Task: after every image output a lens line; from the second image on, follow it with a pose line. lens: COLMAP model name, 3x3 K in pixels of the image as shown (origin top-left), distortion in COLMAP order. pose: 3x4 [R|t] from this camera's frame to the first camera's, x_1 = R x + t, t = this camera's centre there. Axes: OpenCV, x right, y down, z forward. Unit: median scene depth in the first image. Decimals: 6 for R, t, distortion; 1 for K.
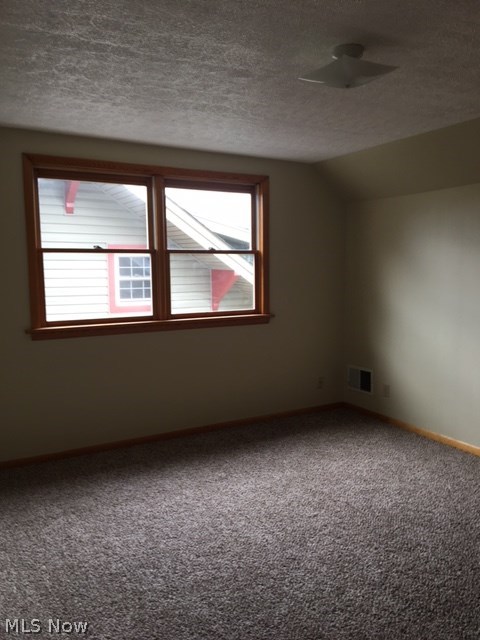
lens RADIAL K [[533.5, 0, 240.0], [0, 533.5, 320.0], [0, 0, 1]] dist [0.116826, -0.187682]
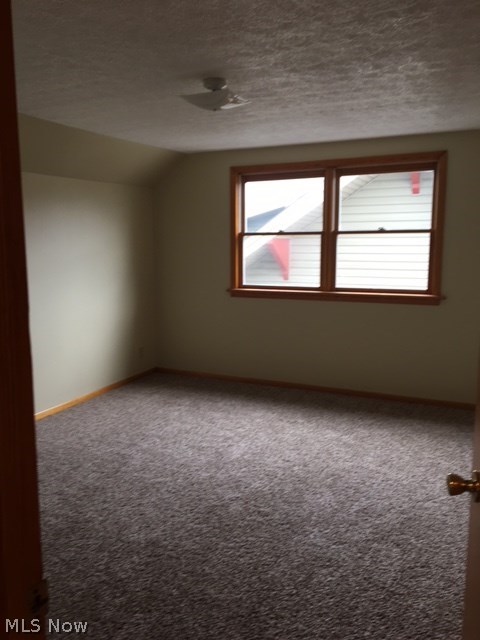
lens RADIAL K [[521.0, 0, 240.0], [0, 521.0, 320.0], [0, 0, 1]] dist [0.090388, -0.178518]
pose [[0.572993, 0.119063, -0.810866, 0.694799], [-0.086184, 0.992659, 0.084855, -0.018916], [0.815017, 0.021262, 0.579047, 0.185031]]
